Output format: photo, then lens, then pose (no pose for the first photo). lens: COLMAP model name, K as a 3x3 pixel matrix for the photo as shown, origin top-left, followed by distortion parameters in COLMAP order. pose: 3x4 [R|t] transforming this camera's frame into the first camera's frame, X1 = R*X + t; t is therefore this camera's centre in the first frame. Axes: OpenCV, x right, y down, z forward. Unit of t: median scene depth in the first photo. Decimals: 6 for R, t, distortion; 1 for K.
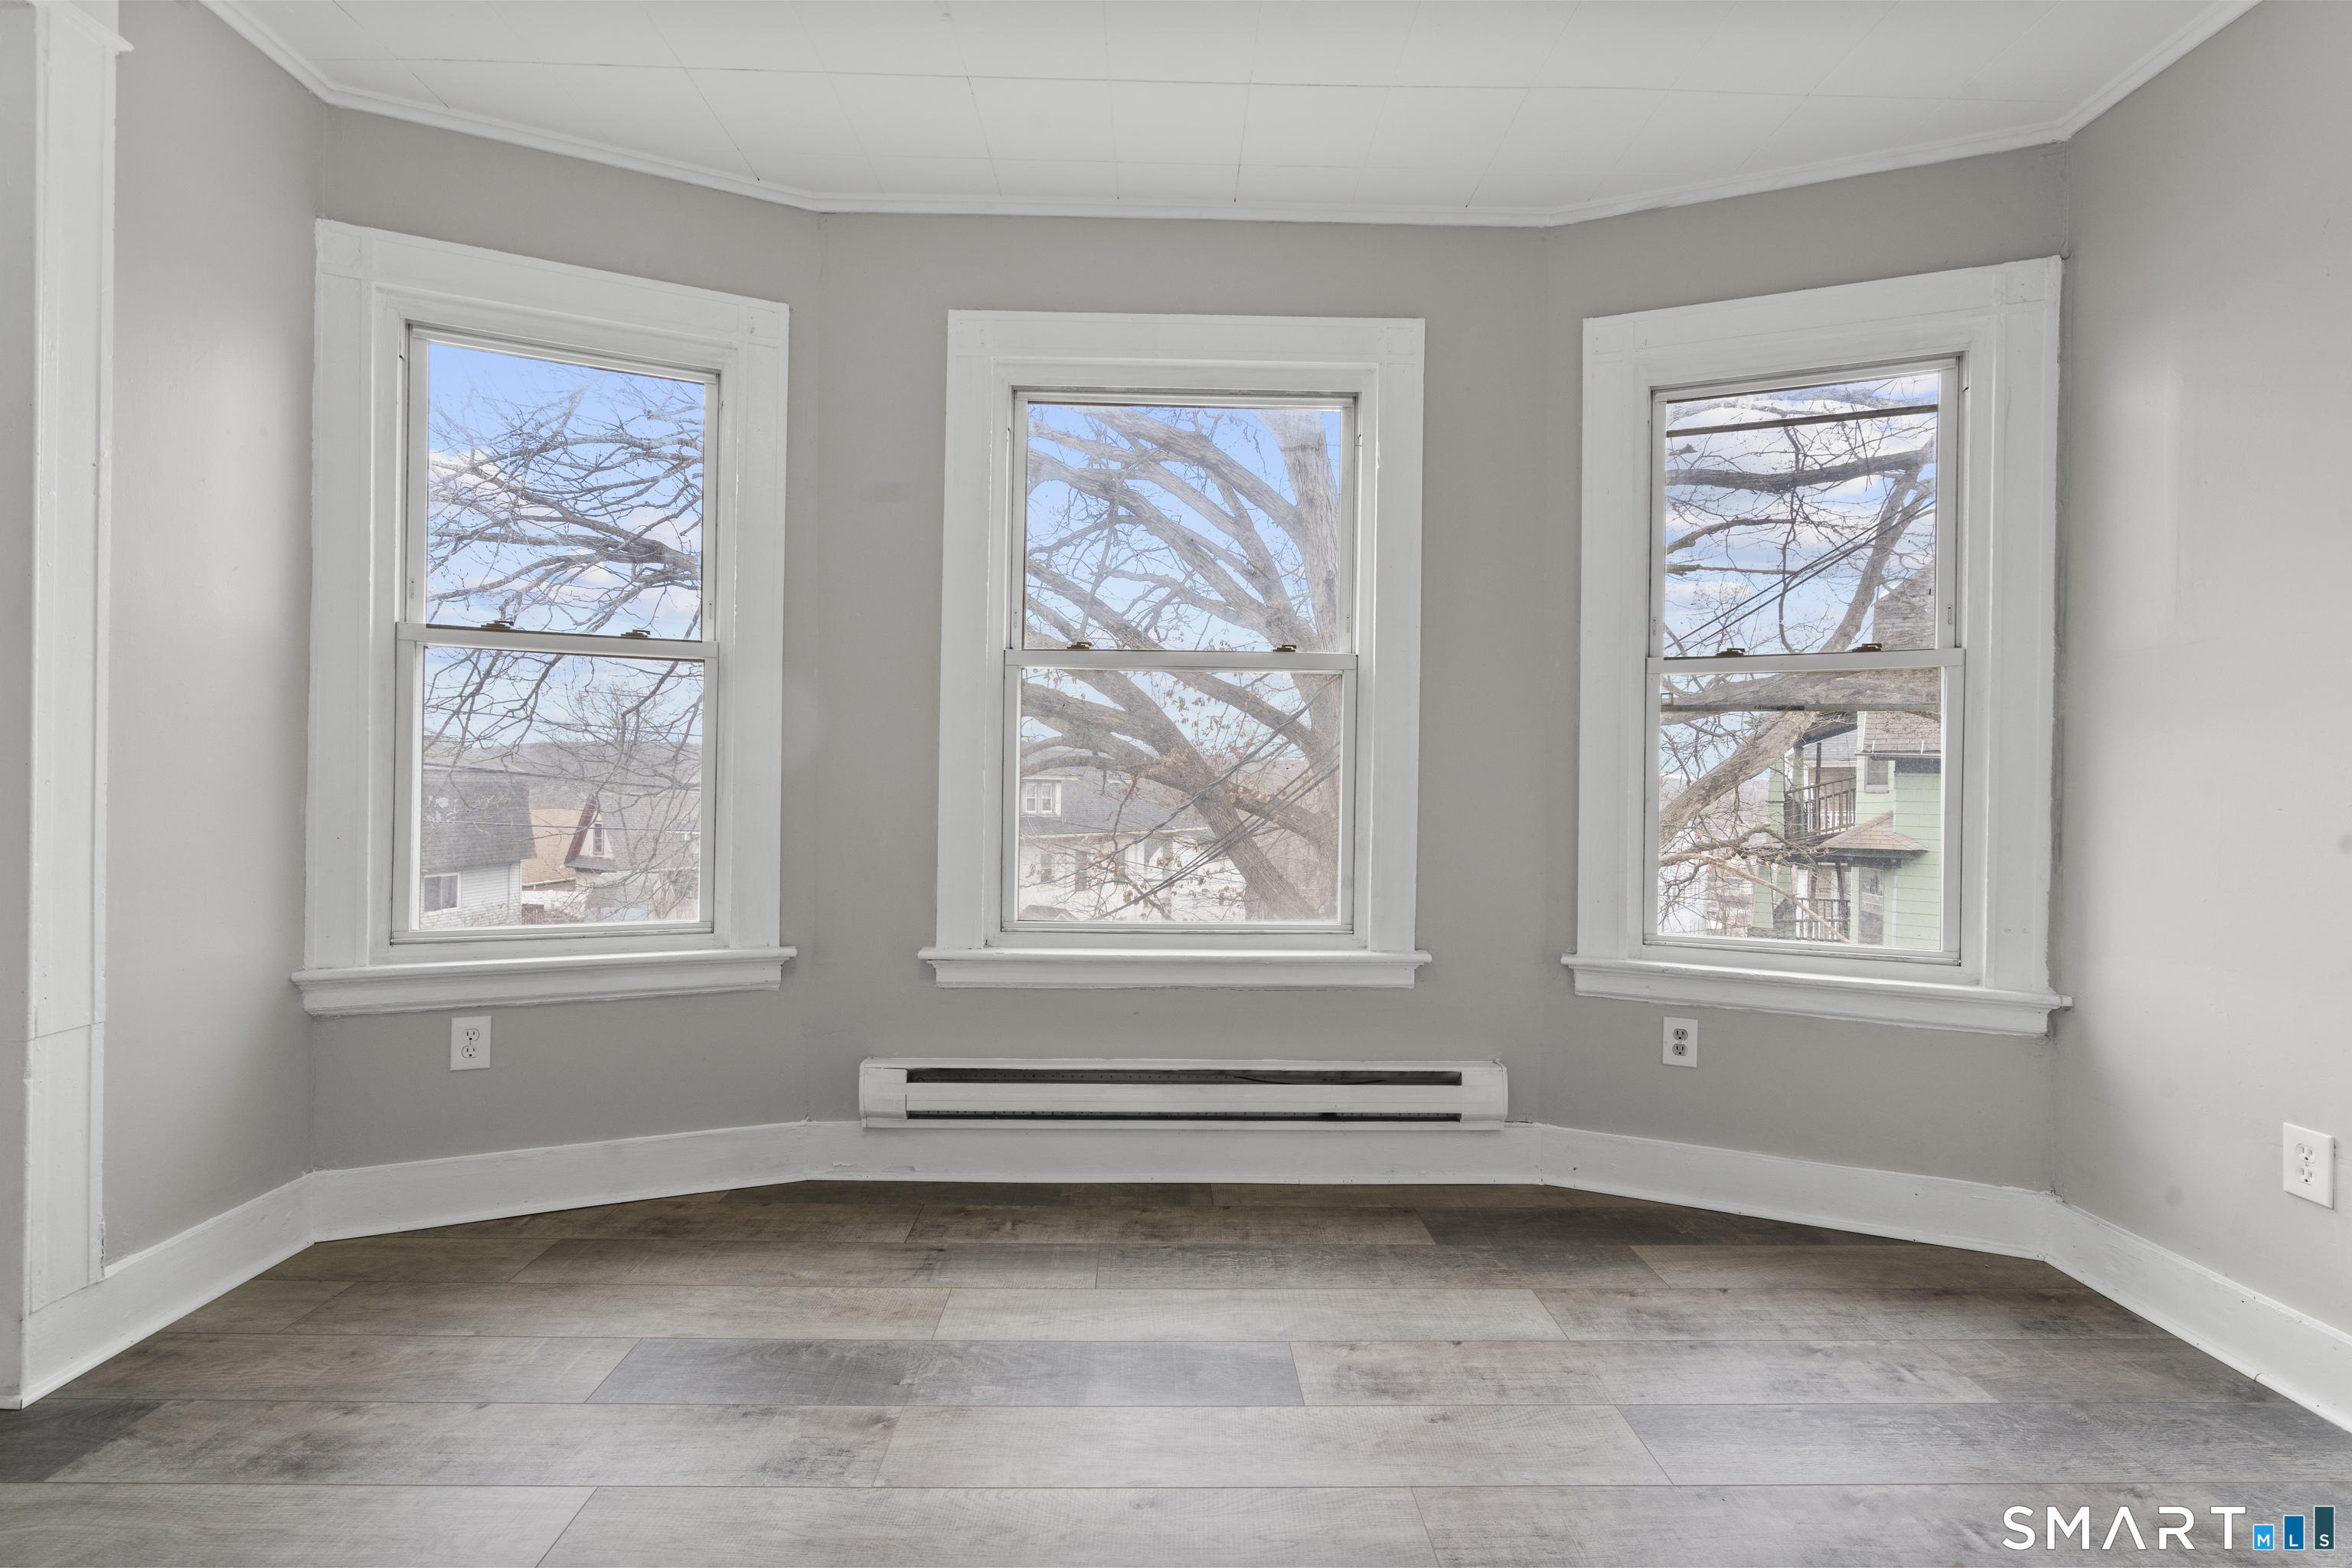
lens RADIAL K [[1051.7, 0, 1175.7], [0, 1051.7, 787.8], [0, 0, 1]] dist [-0.010084, 0.005534]
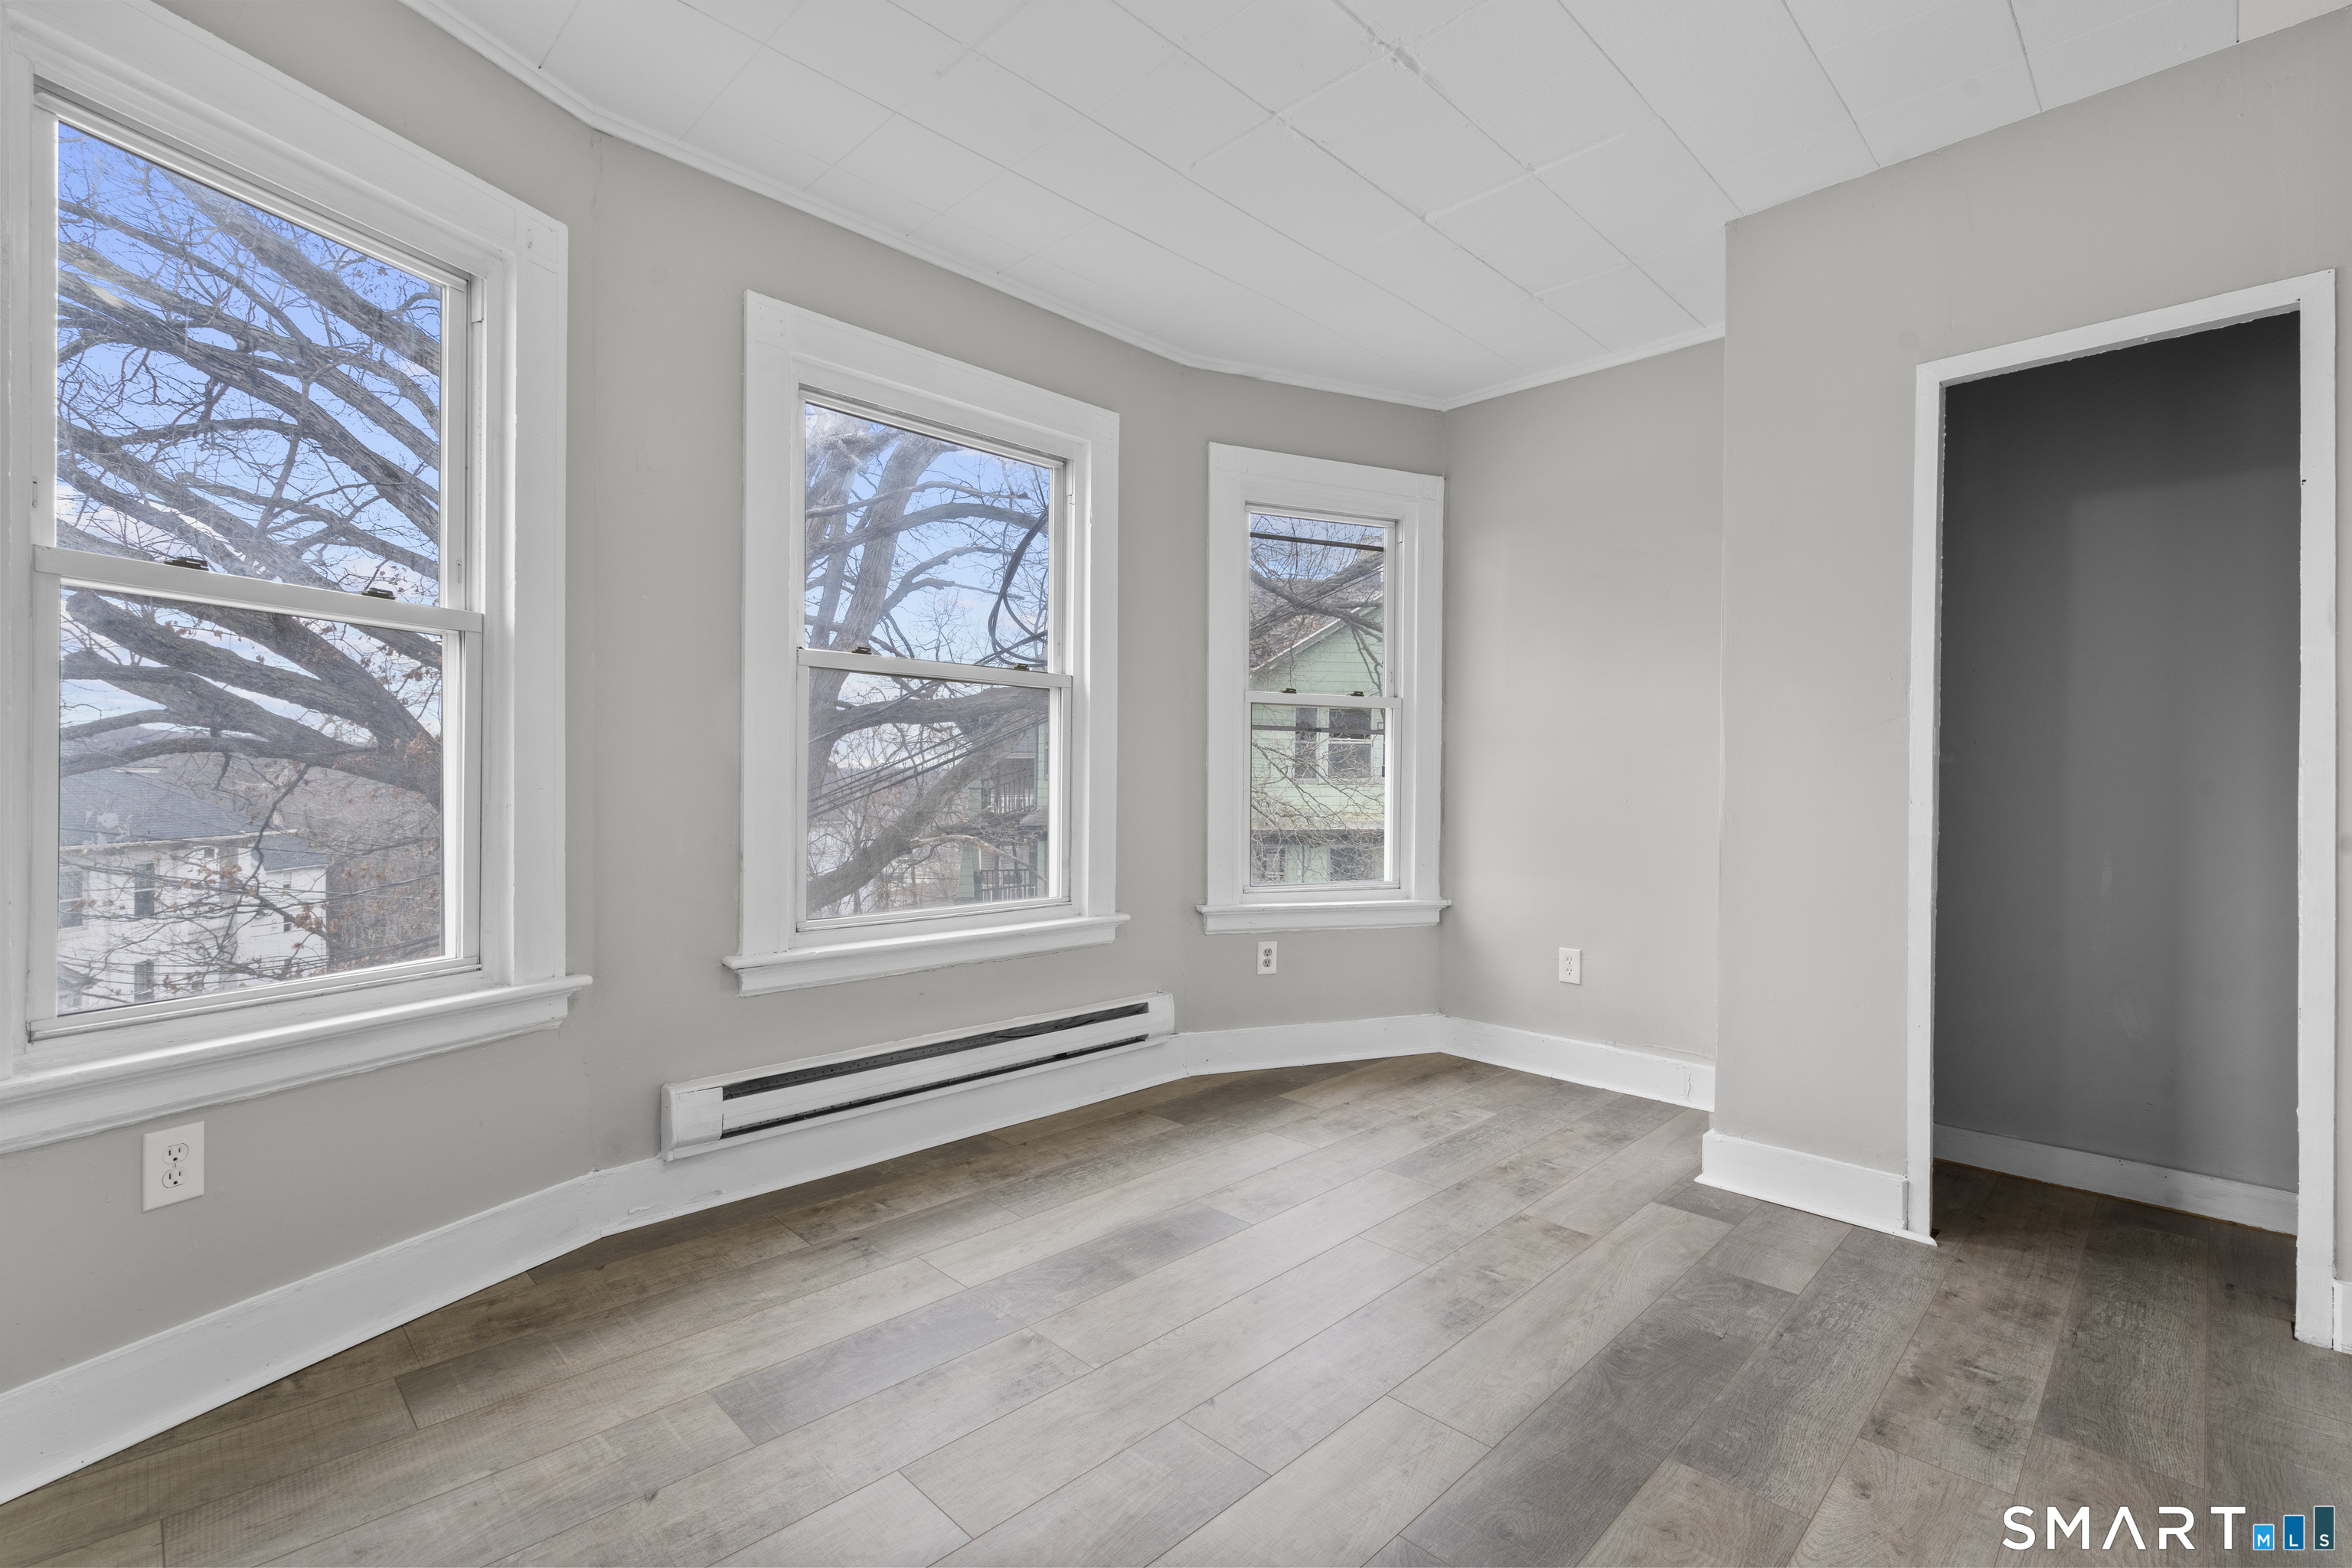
lens RADIAL K [[1051.7, 0, 1175.7], [0, 1051.7, 787.8], [0, 0, 1]] dist [-0.010084, 0.005534]
pose [[0.720531, -0.011051, 0.693335, -0.683003], [0.003052, 0.999914, 0.012765, -0.013427], [-0.693416, -0.007081, 0.720503, 0.042699]]
